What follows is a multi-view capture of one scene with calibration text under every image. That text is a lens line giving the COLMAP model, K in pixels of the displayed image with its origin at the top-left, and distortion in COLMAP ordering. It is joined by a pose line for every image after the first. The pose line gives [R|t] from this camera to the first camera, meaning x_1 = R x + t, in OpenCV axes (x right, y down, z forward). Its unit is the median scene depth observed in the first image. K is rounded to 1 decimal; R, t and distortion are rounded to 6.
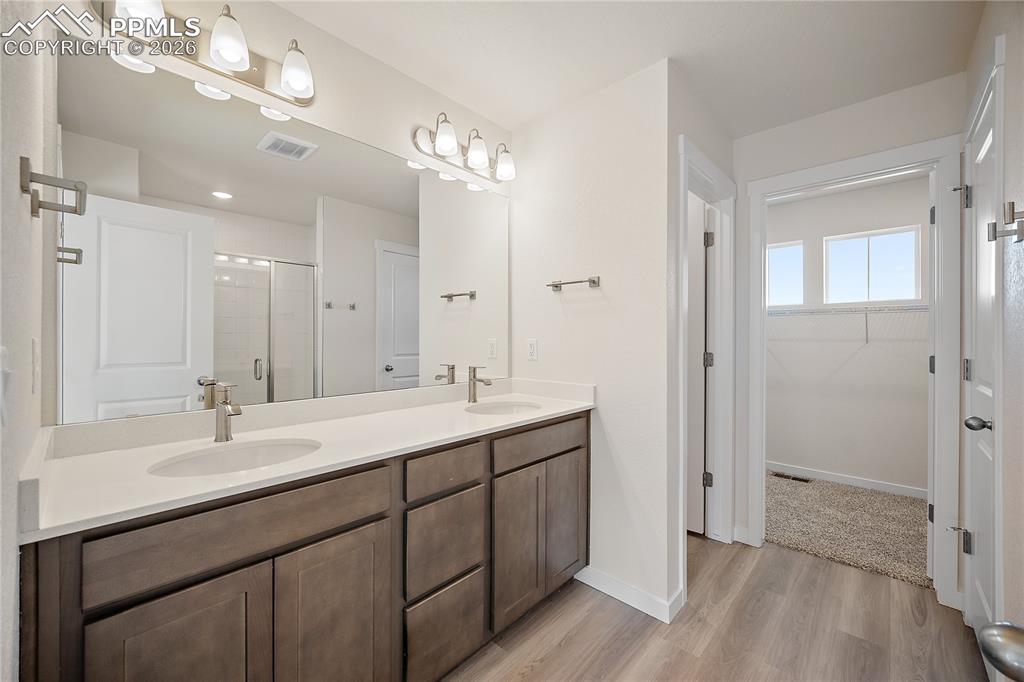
lens RADIAL K [[407.2, 0, 507.3], [0, 407.2, 336.3], [0, 0, 1]] dist [-0.000672, 0.000017]
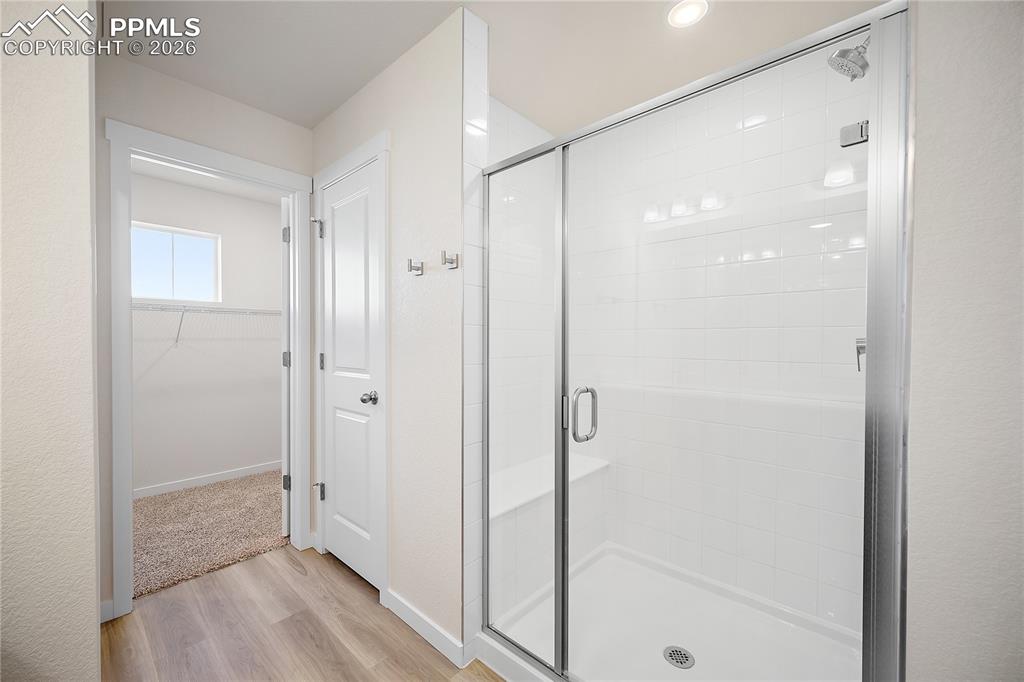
lens RADIAL K [[407.2, 0, 506.6], [0, 407.2, 342.9], [0, 0, 1]] dist [-0.000672, 0.000017]
pose [[-0.005521, -0.019307, 0.999798, -0.155197], [-0.001023, 0.999813, 0.019301, -0.003234], [-0.999984, -0.000917, -0.005539, 0.332750]]
